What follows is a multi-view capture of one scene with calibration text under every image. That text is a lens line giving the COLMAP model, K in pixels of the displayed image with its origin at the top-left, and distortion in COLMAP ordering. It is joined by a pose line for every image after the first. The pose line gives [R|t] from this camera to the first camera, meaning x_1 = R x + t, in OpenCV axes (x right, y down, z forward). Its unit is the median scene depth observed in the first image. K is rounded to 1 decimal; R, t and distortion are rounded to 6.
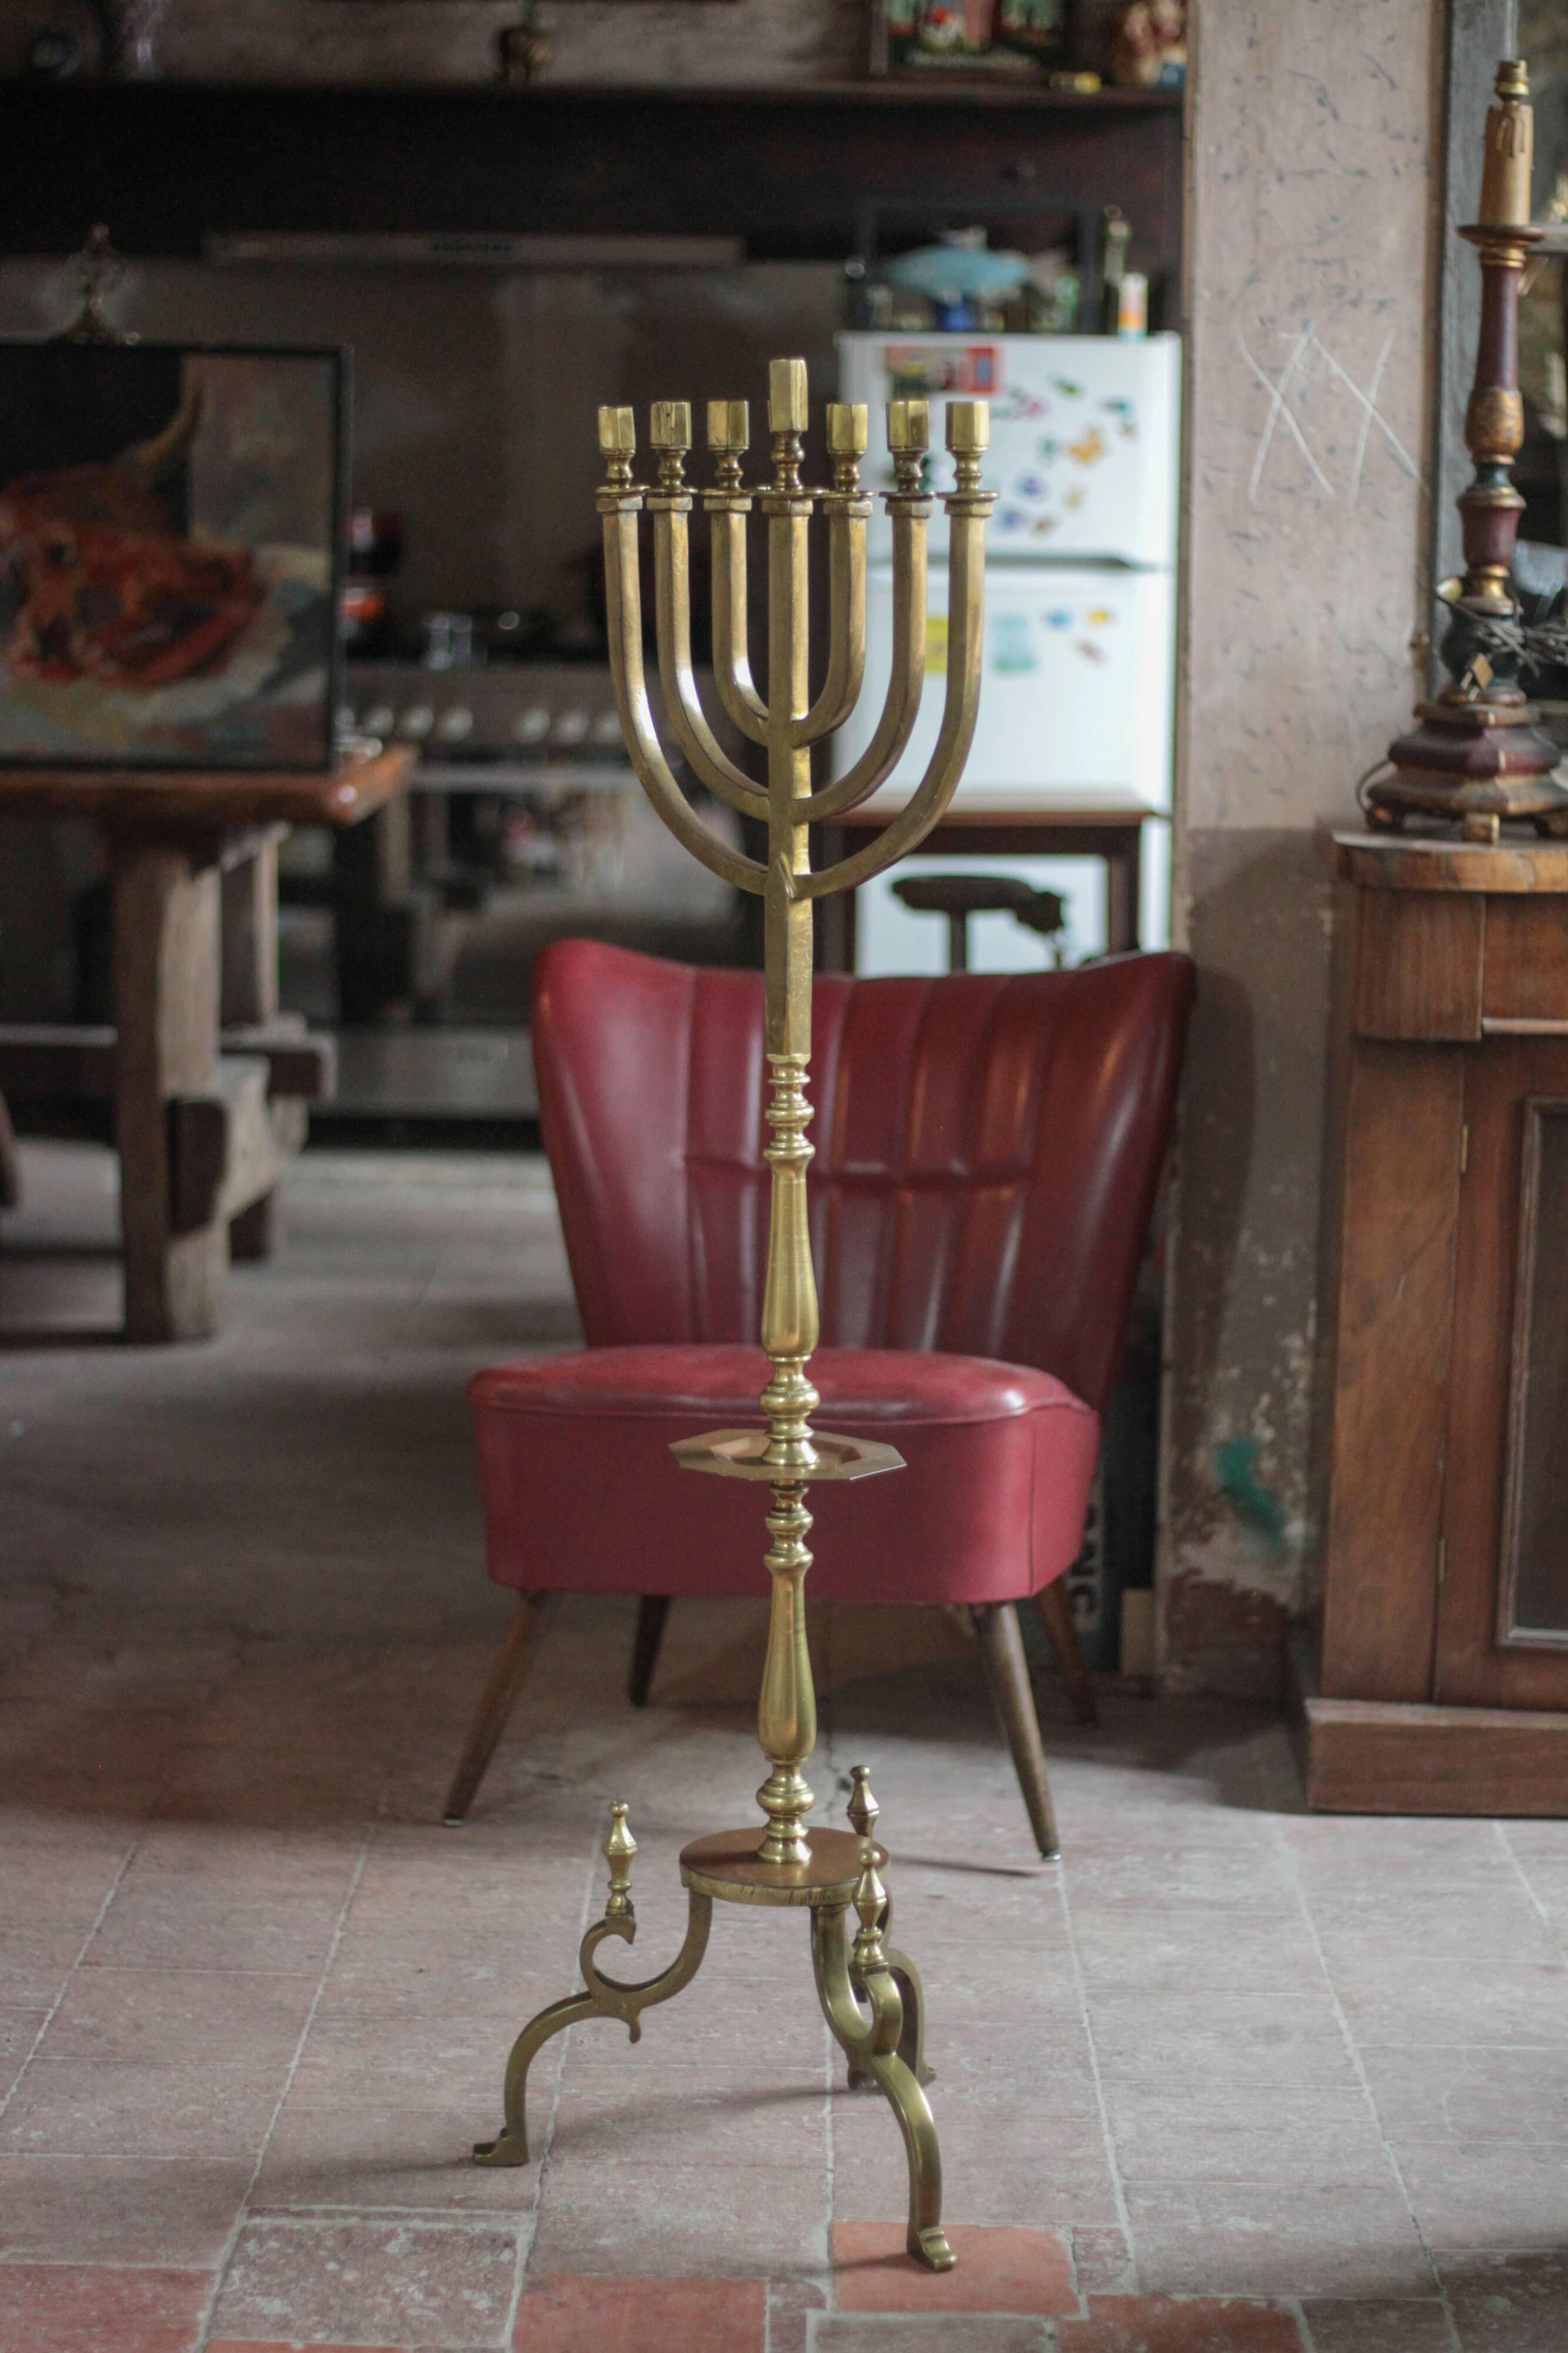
lens RADIAL K [[4435.6, 0, 784.0], [0, 4435.6, 1176.5], [0, 0, 1]] dist [-0.101557, -0.085197]
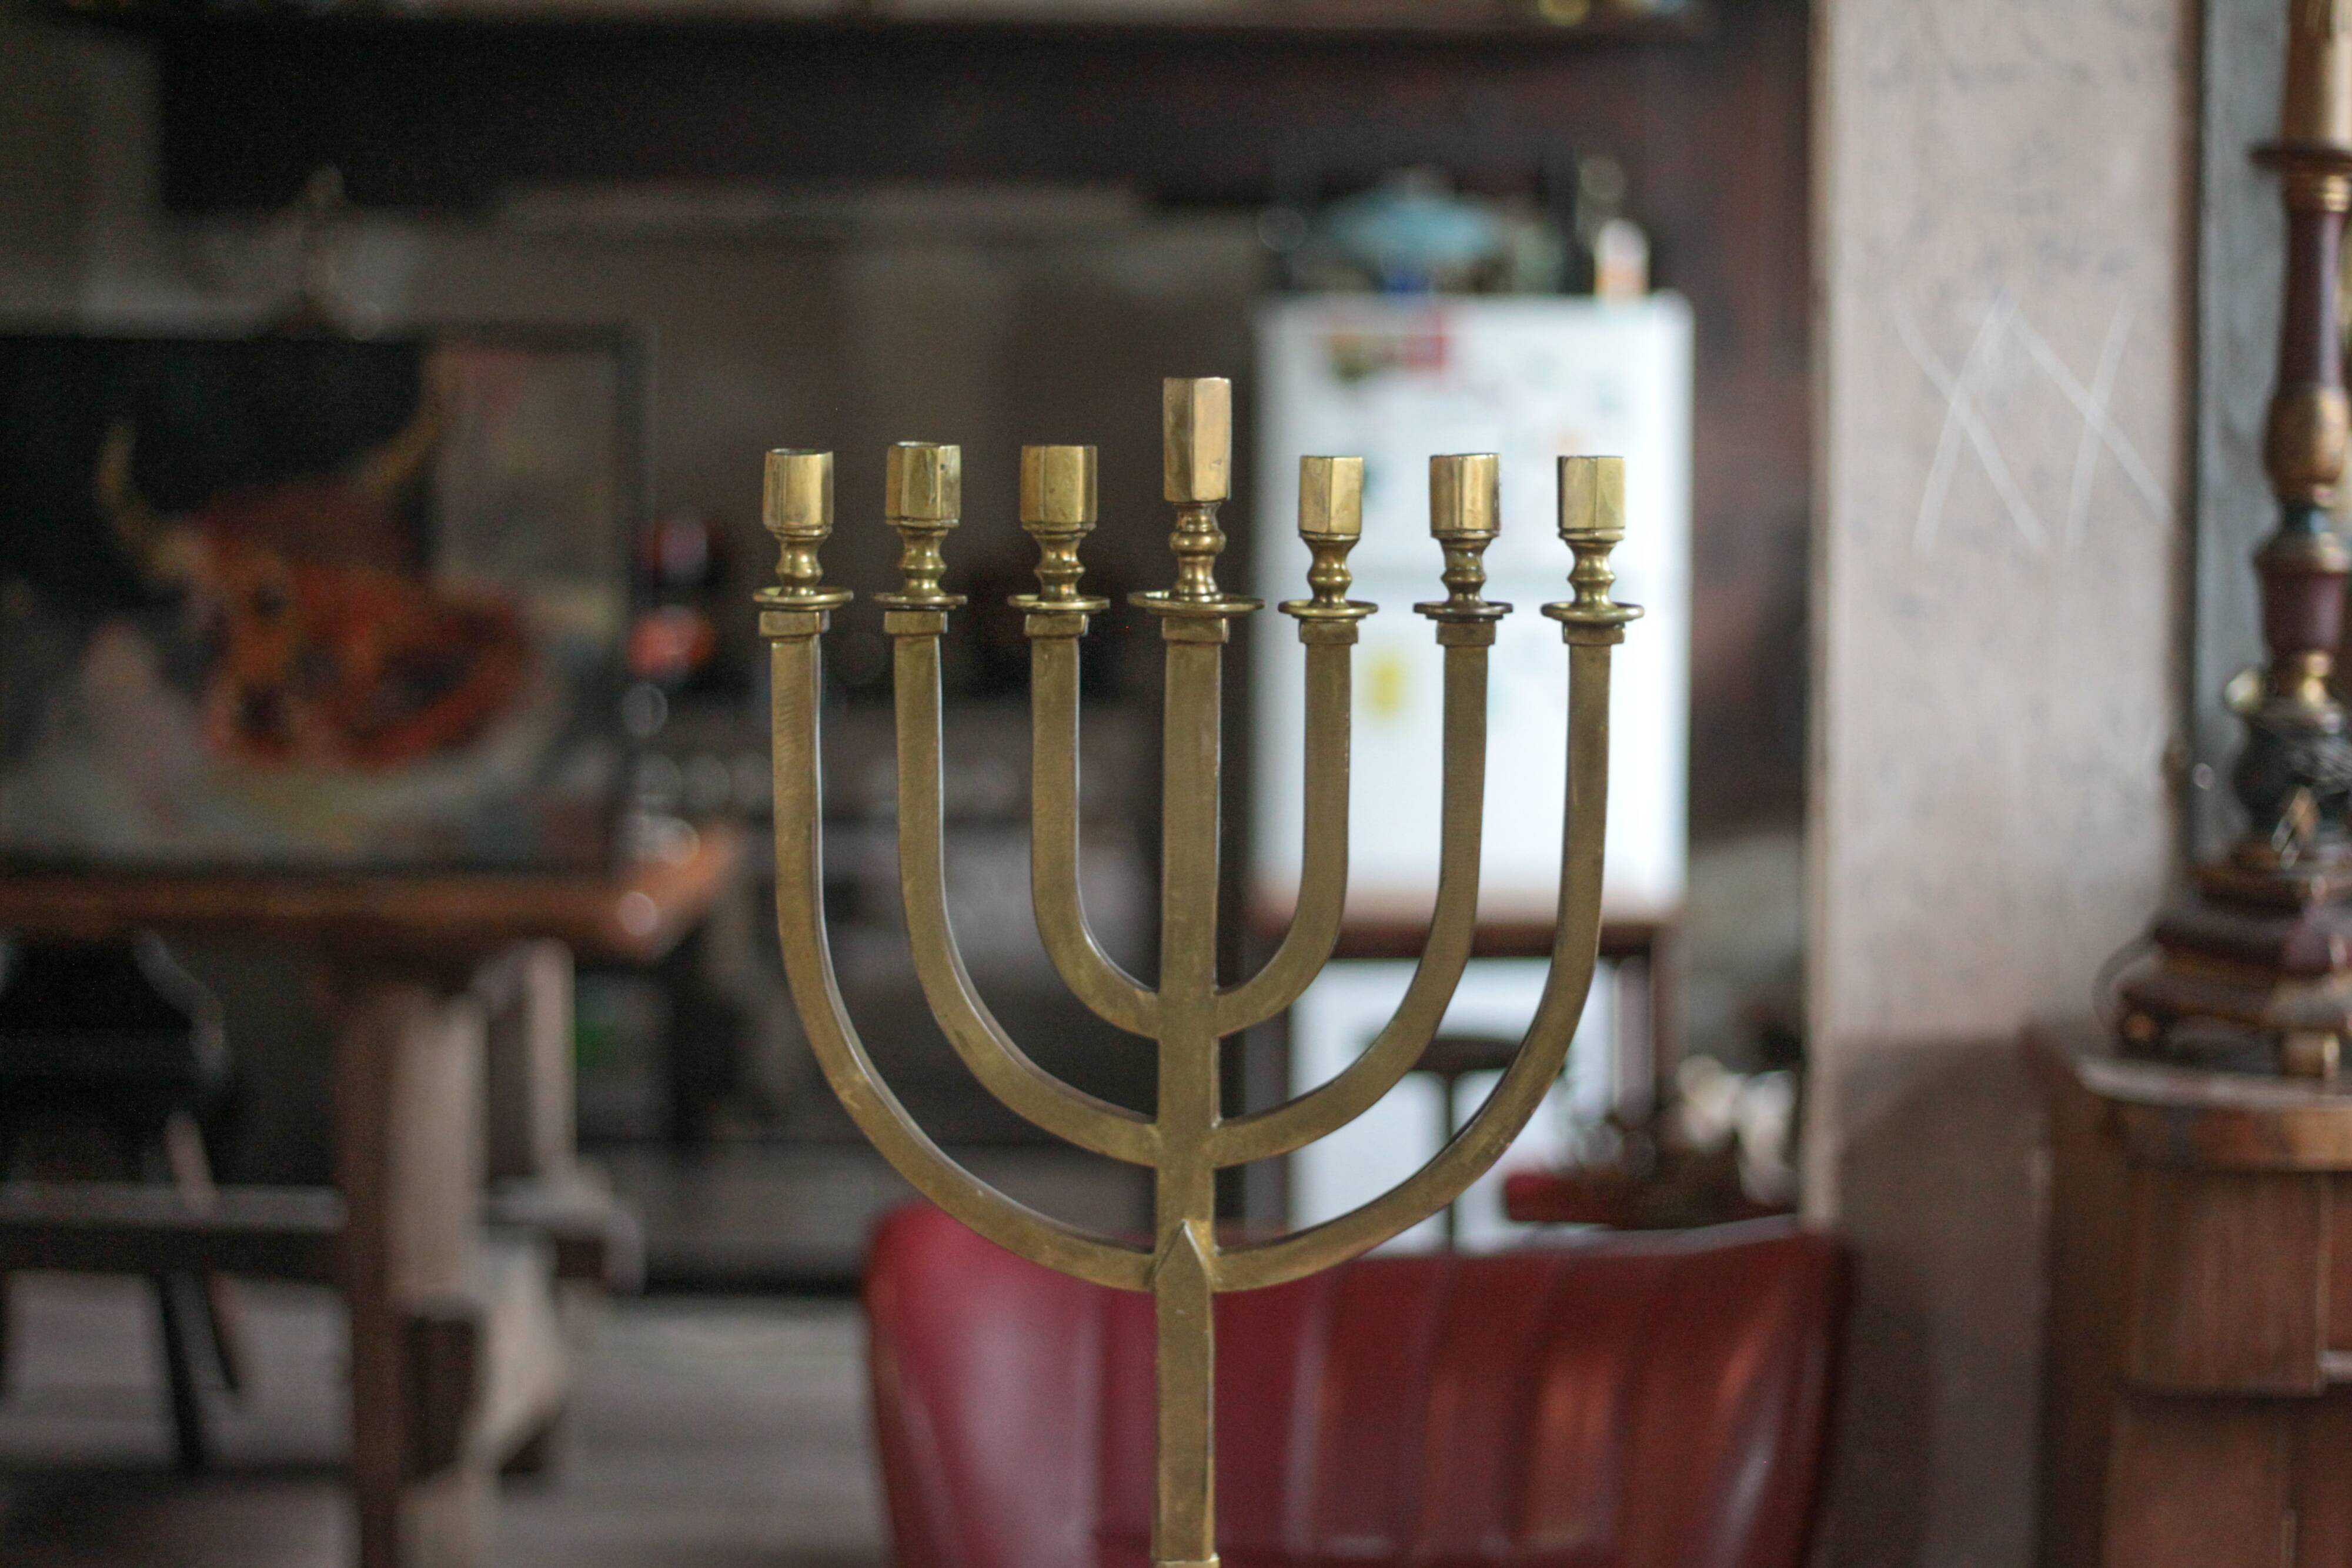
lens RADIAL K [[4468.2, 0, 1176.0], [0, 4468.2, 784.0], [0, 0, 1]] dist [-0.087973, -0.213434]
pose [[0.999974, -0.006876, 0.001987, -0.010291], [0.007015, 0.996643, -0.081571, -0.063746], [-0.001420, 0.081583, 0.996666, 0.327243]]
